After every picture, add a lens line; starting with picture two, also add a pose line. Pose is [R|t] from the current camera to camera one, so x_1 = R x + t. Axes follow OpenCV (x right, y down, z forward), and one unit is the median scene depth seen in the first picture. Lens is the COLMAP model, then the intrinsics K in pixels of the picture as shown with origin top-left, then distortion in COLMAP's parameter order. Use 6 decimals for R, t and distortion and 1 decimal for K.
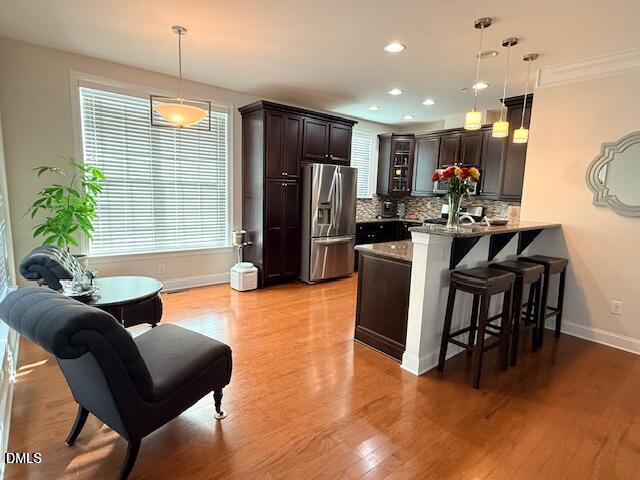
lens RADIAL K [[339.1, 0, 316.7], [0, 339.1, 238.7], [0, 0, 1]] dist [-0.000793, -0.000056]
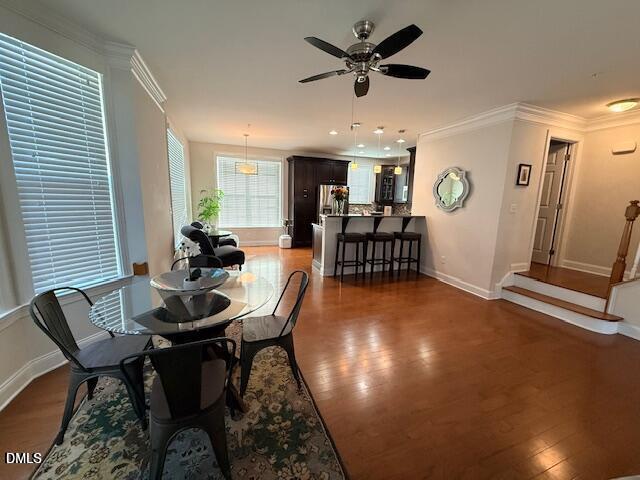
lens RADIAL K [[253.6, 0, 317.6], [0, 253.6, 237.9], [0, 0, 1]] dist [-0.000328, -0.000111]
pose [[0.950078, 0.041179, -0.309283, 0.424158], [-0.039127, 0.999152, 0.012837, 0.059962], [0.309549, -0.000095, 0.950883, -0.372271]]
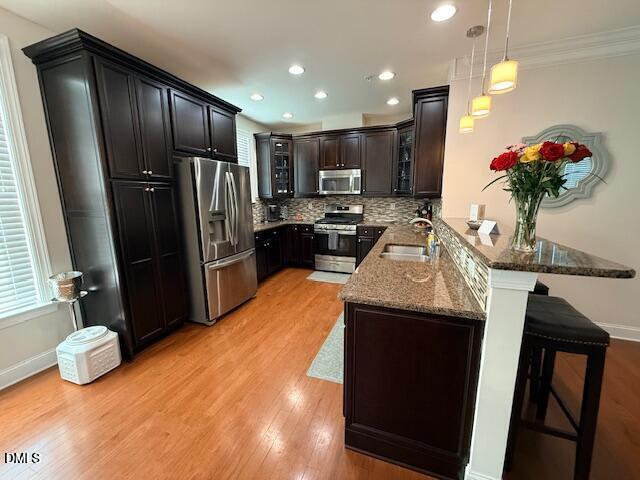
lens RADIAL K [[253.6, 0, 317.6], [0, 253.6, 237.9], [0, 0, 1]] dist [-0.000328, -0.000111]
pose [[0.858524, -0.128135, 0.496506, -0.069313], [0.112593, 0.991751, 0.061257, -0.062152], [-0.500259, 0.003313, 0.865869, 0.419417]]
